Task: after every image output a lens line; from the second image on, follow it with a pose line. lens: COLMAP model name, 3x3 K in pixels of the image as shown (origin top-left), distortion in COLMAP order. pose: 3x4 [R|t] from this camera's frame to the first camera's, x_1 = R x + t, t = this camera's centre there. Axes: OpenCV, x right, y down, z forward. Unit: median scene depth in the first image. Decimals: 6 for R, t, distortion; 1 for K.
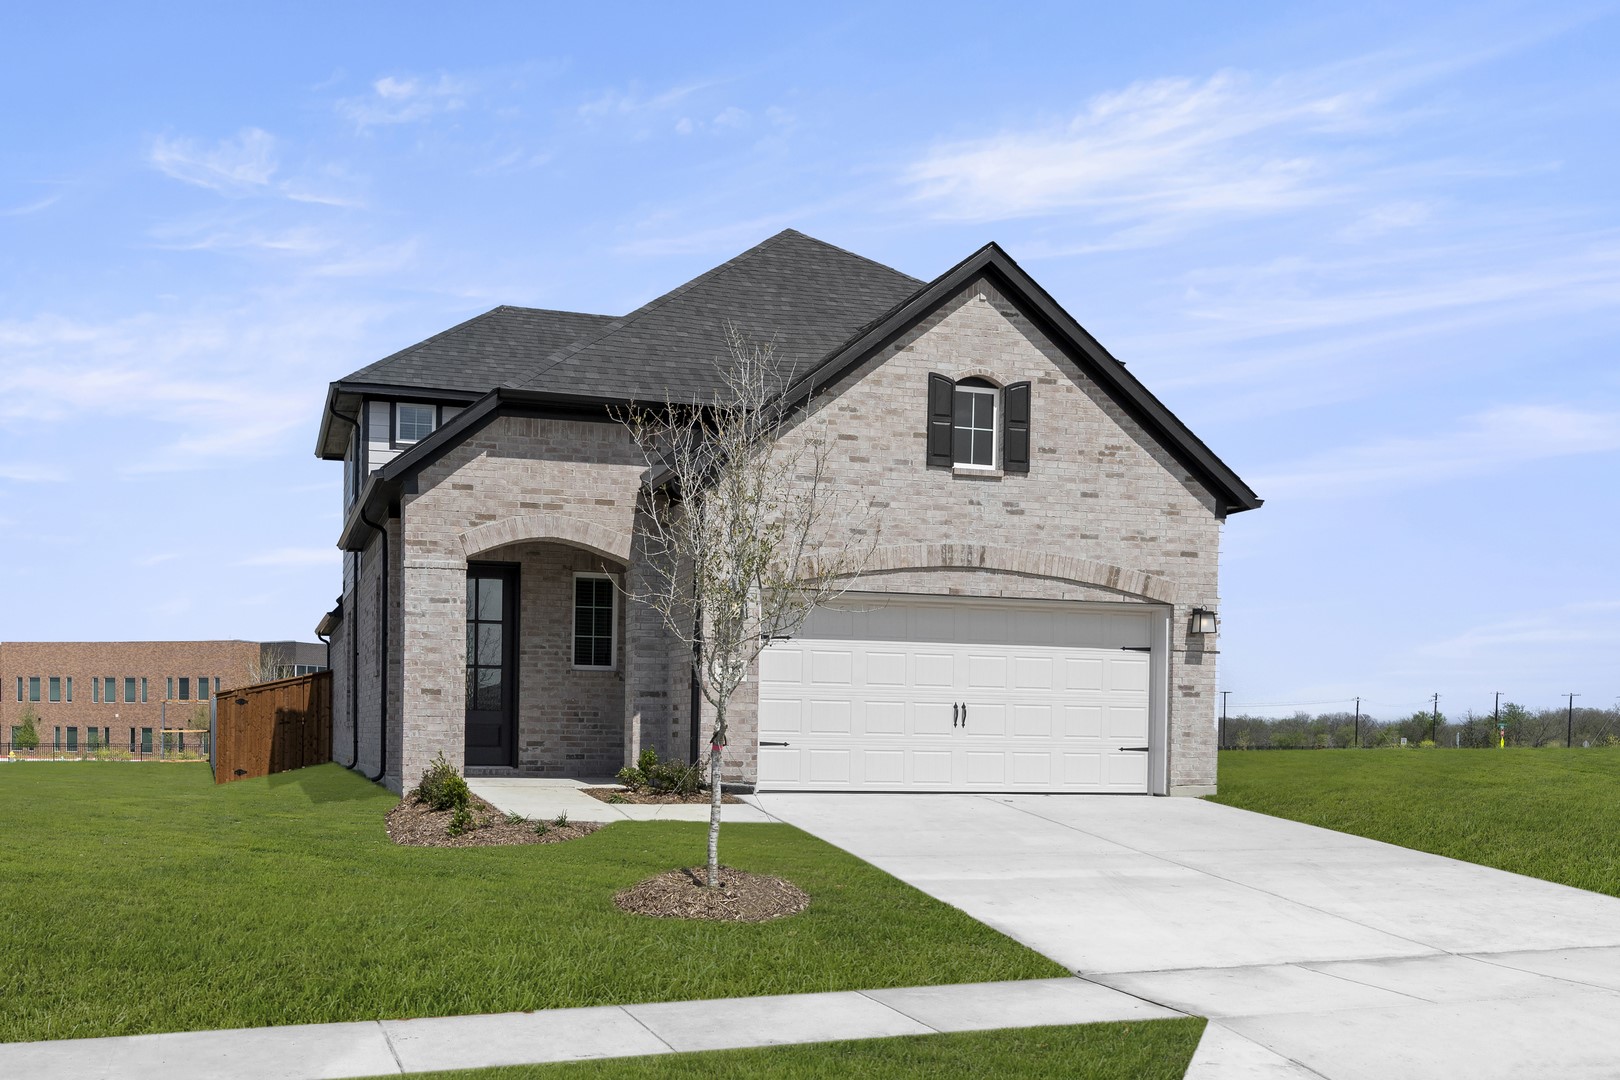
lens RADIAL K [[1074.2, 0, 810.1], [0, 1074.2, 555.9], [0, 0, 1]] dist [-0.000450, -0.000731]
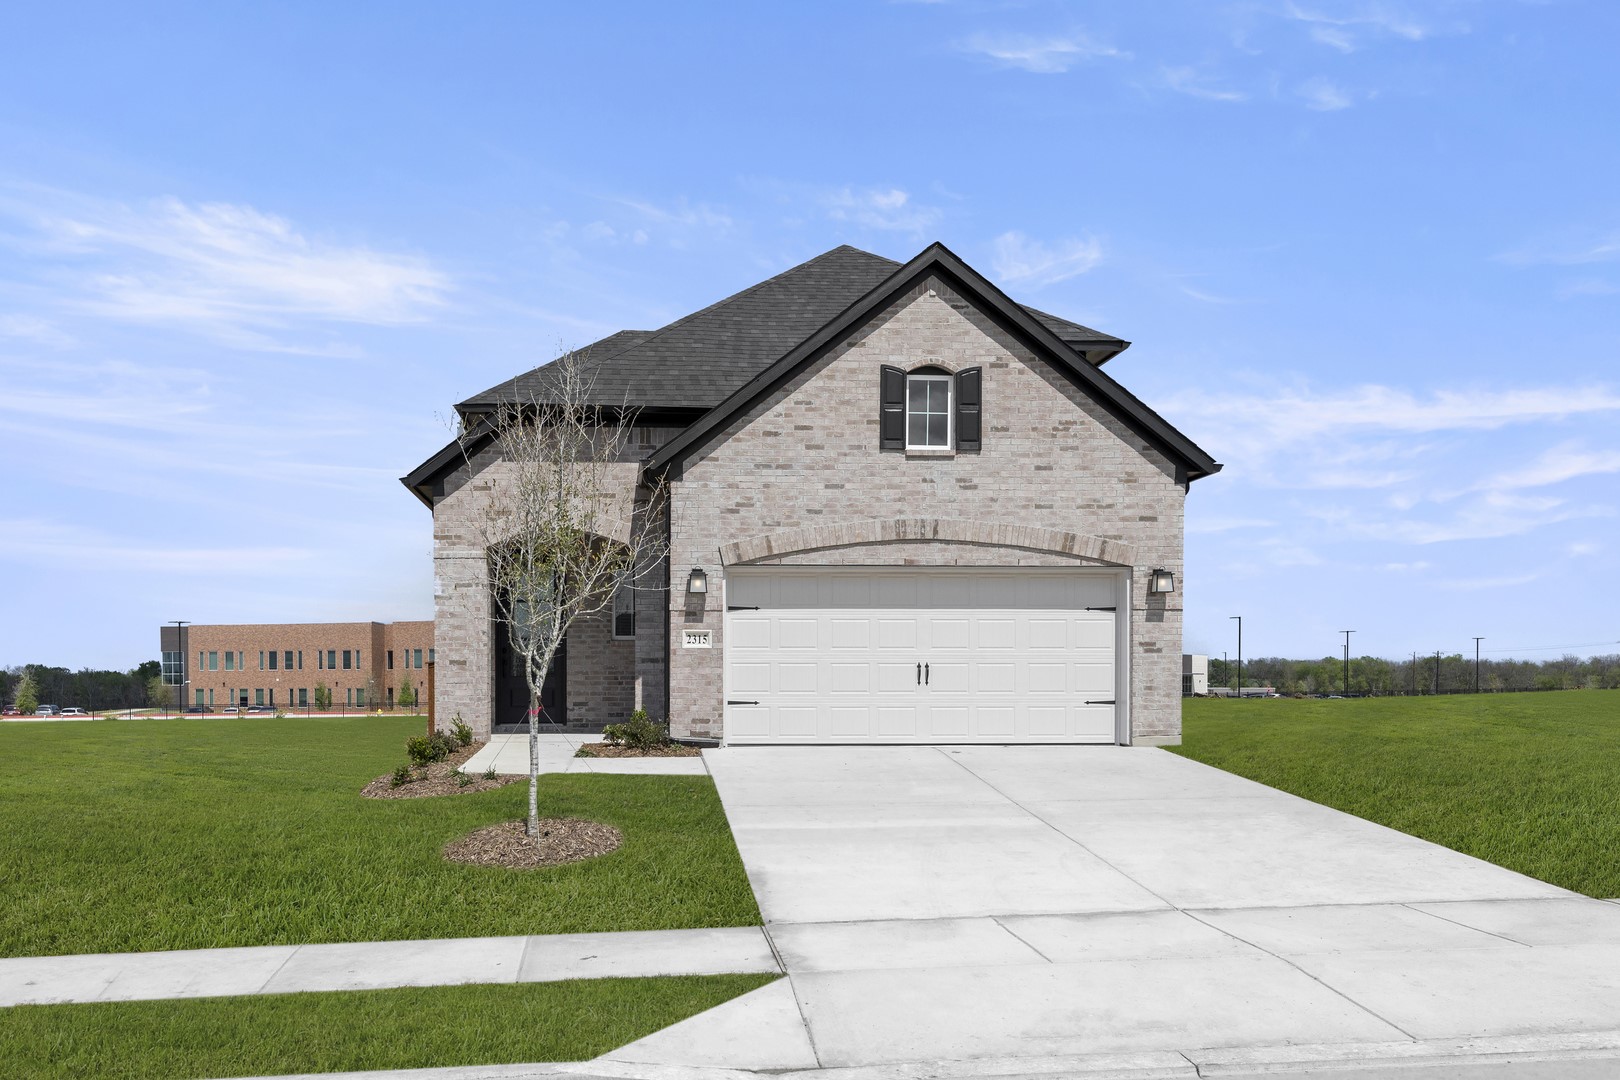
lens RADIAL K [[939.7, 0, 747.9], [0, 939.7, 536.4], [0, 0, 1]] dist [0.001462, -0.001245]
pose [[0.988066, -0.039849, -0.148784, 0.108941], [0.040067, 0.999196, -0.001538, 0.001686], [0.148726, -0.004442, 0.988869, 0.021311]]
